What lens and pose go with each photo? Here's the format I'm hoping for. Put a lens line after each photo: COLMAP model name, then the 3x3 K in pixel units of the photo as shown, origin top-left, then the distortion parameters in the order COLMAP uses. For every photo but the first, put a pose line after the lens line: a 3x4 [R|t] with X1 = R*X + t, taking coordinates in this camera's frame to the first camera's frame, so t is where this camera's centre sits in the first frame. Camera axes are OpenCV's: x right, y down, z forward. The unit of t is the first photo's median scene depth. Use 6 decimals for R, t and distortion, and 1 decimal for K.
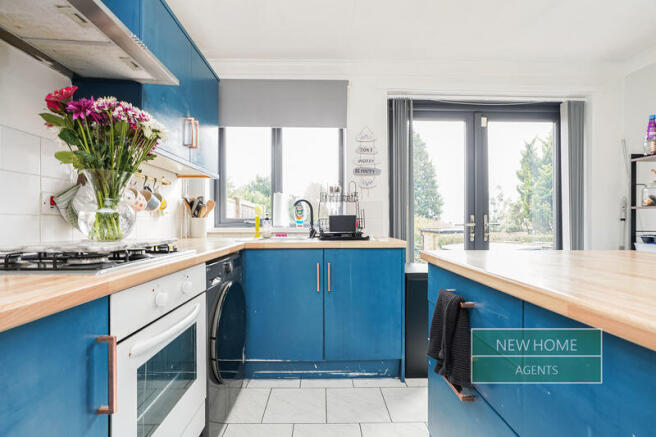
lens RADIAL K [[310.3, 0, 325.9], [0, 310.3, 213.5], [0, 0, 1]] dist [-0.029982, 0.019834]
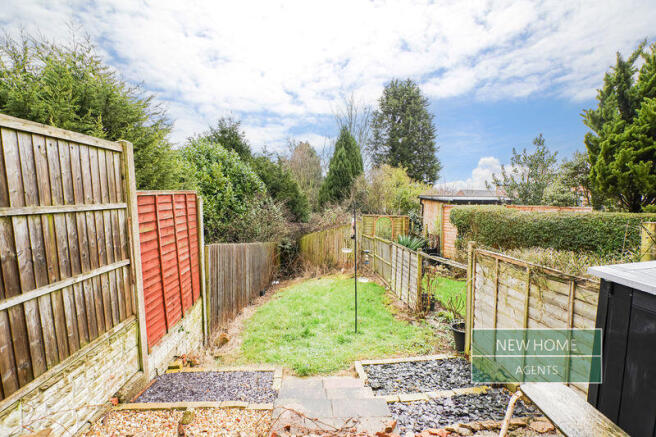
lens RADIAL K [[310.3, 0, 325.9], [0, 310.3, 213.5], [0, 0, 1]] dist [-0.029982, 0.019834]
pose [[0.999712, 0.003544, 0.023752, 0.043130], [-0.006198, 0.993620, 0.112607, 0.003365], [-0.023202, -0.112722, 0.993356, 0.272775]]
